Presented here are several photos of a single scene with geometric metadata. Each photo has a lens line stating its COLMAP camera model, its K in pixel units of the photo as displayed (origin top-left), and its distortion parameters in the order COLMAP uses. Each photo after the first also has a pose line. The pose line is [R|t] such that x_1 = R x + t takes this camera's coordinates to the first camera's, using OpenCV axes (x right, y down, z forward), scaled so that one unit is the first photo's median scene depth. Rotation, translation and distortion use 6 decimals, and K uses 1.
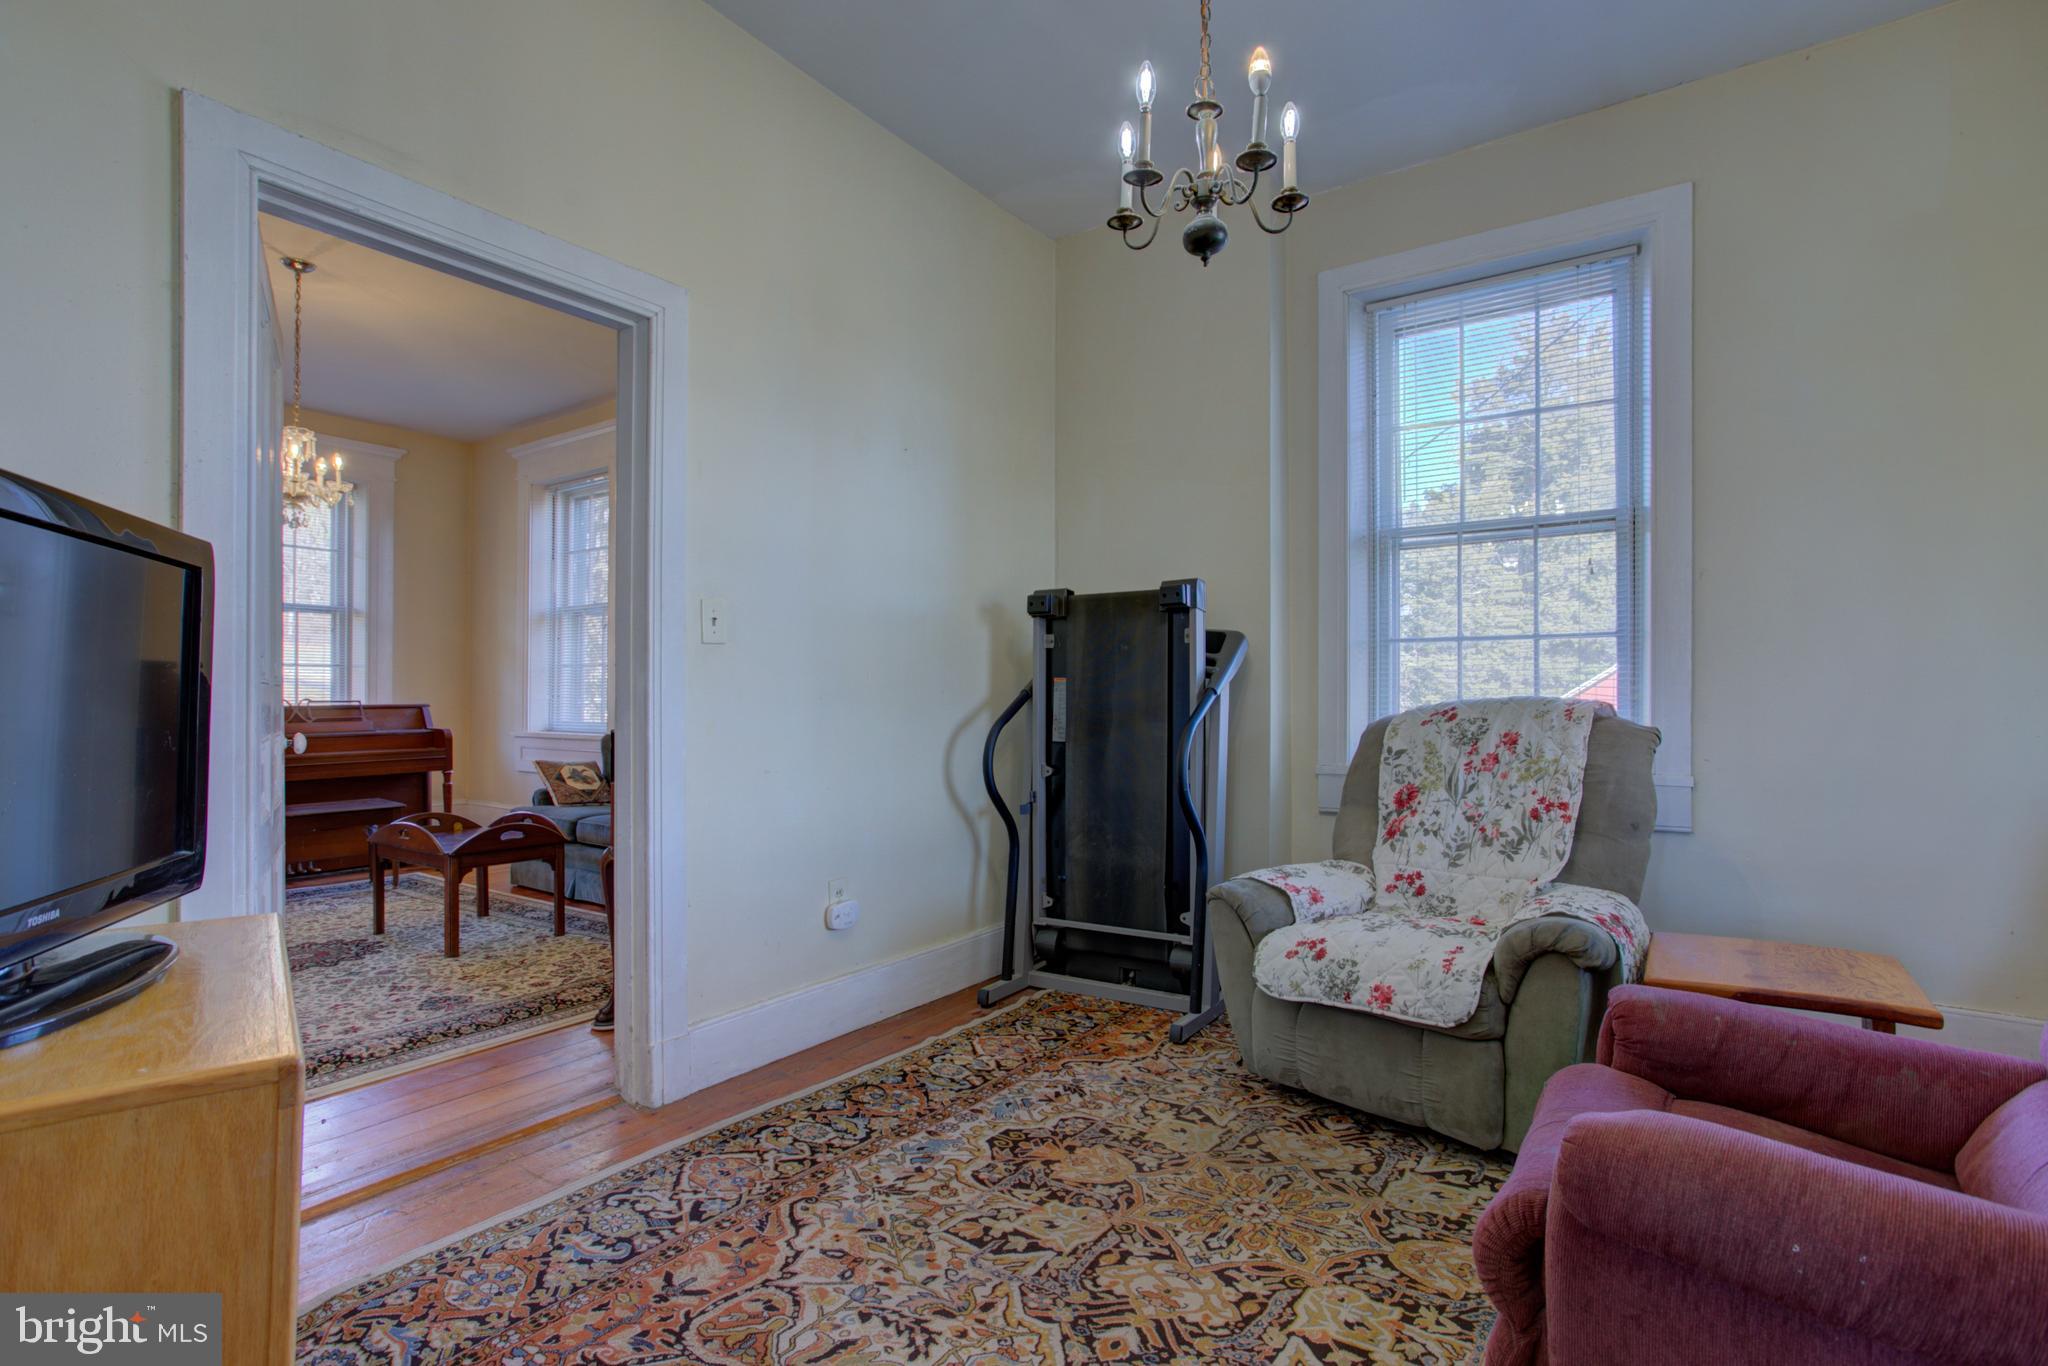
lens RADIAL K [[996.6, 0, 1036.7], [0, 996.6, 691.5], [0, 0, 1]] dist [-0.033973, 0.018452]
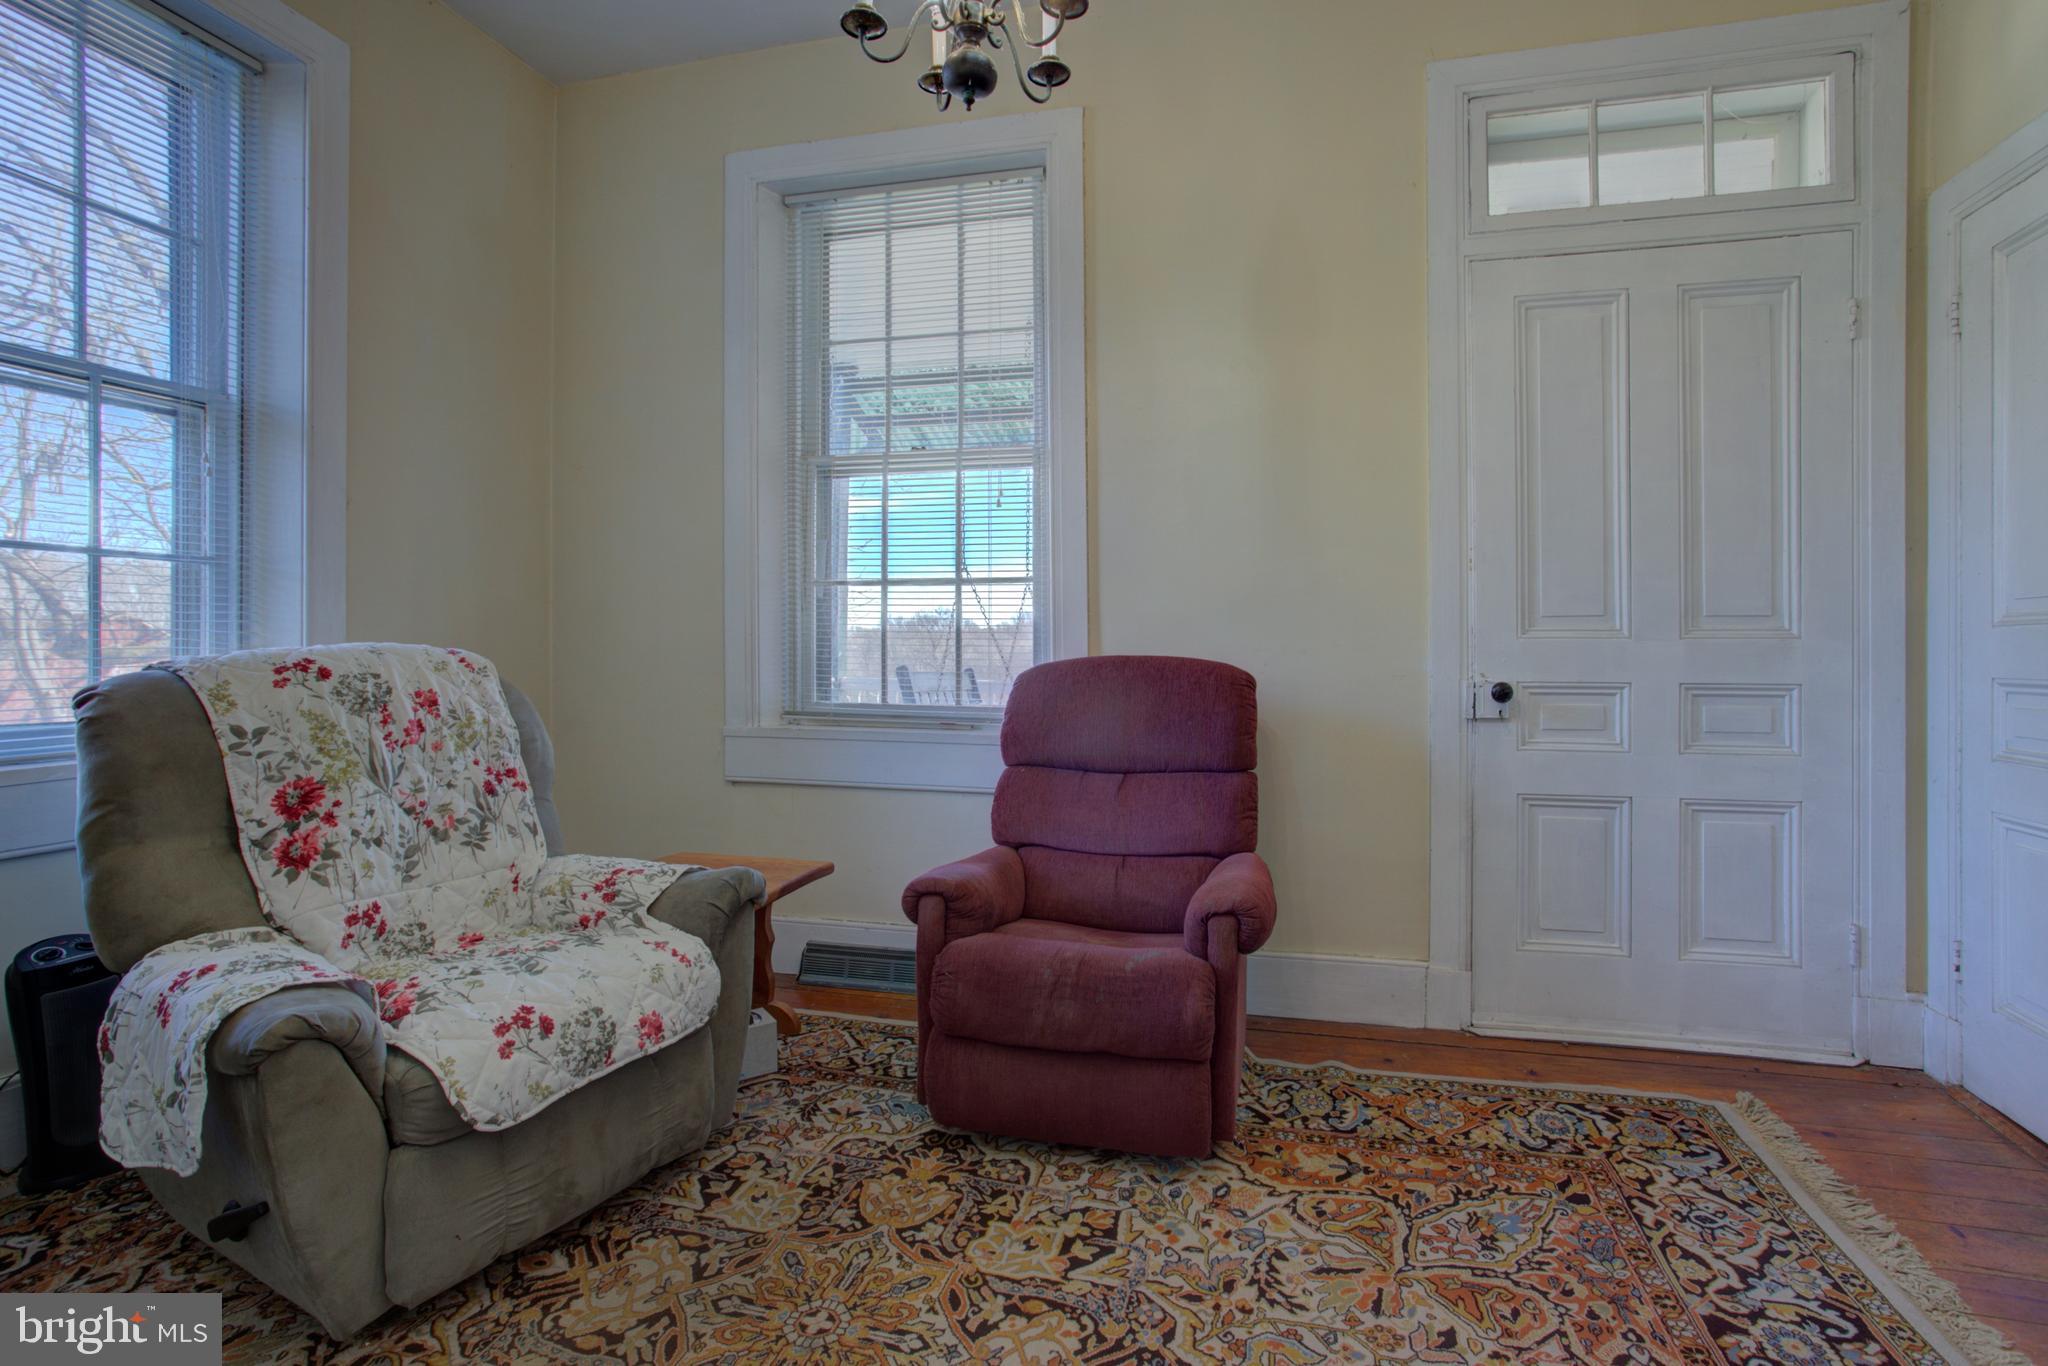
lens RADIAL K [[1021.6, 0, 1050.4], [0, 1021.6, 650.4], [0, 0, 1]] dist [-0.013906, 0.000029]
pose [[-0.336306, 0.003554, 0.941746, -0.418378], [-0.006271, 0.999962, -0.006013, 0.011971], [-0.941732, -0.007928, -0.336271, 0.803049]]
